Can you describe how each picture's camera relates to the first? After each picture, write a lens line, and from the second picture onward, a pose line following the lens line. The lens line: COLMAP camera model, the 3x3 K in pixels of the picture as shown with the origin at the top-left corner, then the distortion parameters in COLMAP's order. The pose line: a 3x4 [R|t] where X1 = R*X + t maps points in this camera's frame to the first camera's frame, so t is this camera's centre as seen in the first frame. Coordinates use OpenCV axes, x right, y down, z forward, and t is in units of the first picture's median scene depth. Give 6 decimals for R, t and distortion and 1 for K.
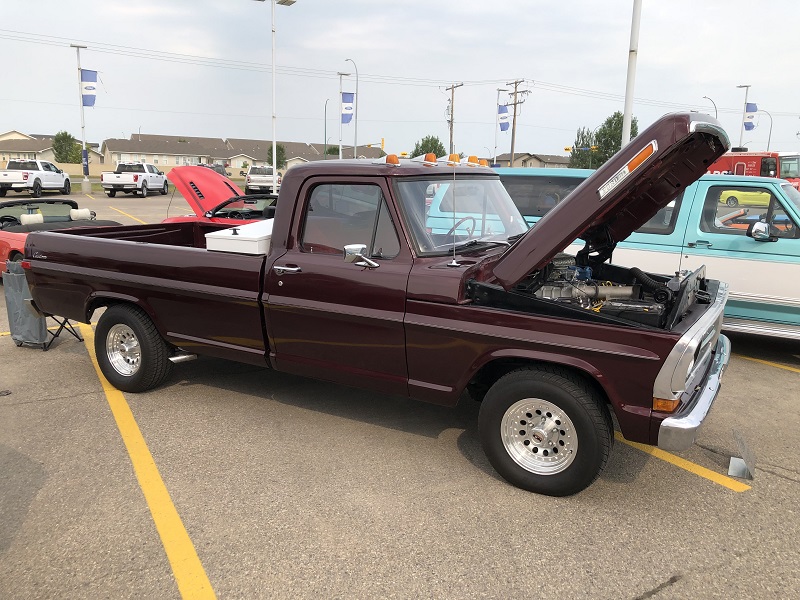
lens RADIAL K [[646.4, 0, 398.6], [0, 646.4, 307.5], [0, 0, 1]] dist [0.015132, -0.002362]
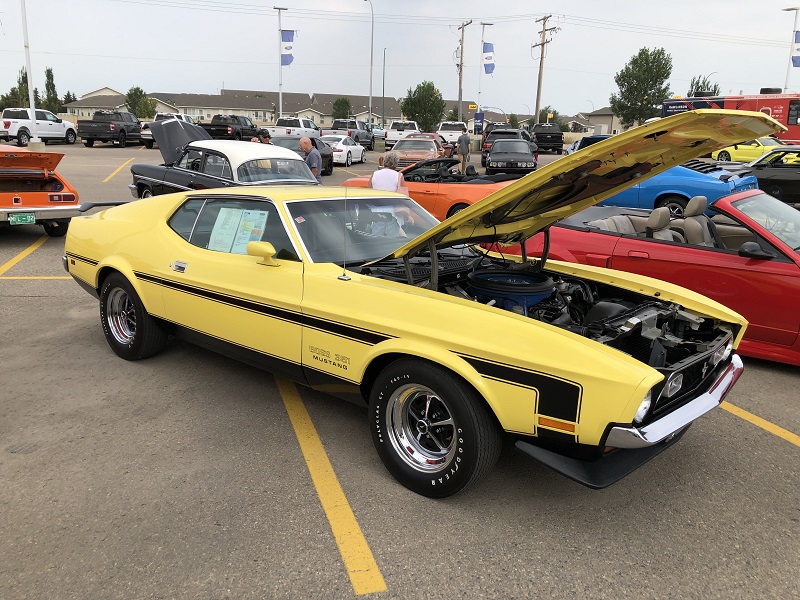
lens RADIAL K [[646.4, 0, 396.5], [0, 646.4, 299.1], [0, 0, 1]] dist [0.015132, -0.002362]
pose [[0.976952, 0.056332, -0.205890, 0.196866], [-0.046239, 0.997496, 0.053516, -0.013834], [0.208390, -0.042762, 0.977111, 0.108500]]
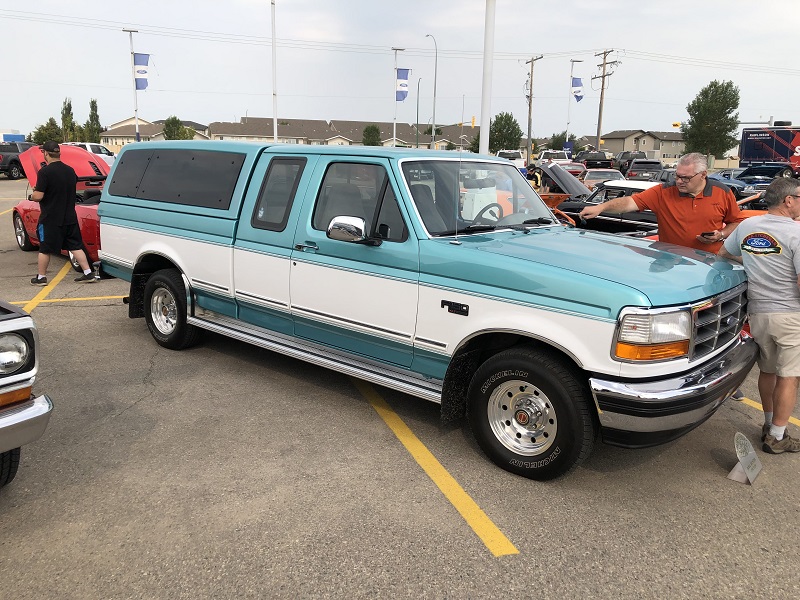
lens RADIAL K [[646.4, 0, 397.8], [0, 646.4, 302.4], [0, 0, 1]] dist [0.015132, -0.002362]
pose [[0.983395, 0.033176, -0.178419, 0.070851], [-0.029344, 0.999279, 0.024075, -0.005836], [0.179089, -0.018440, 0.983660, 0.033876]]
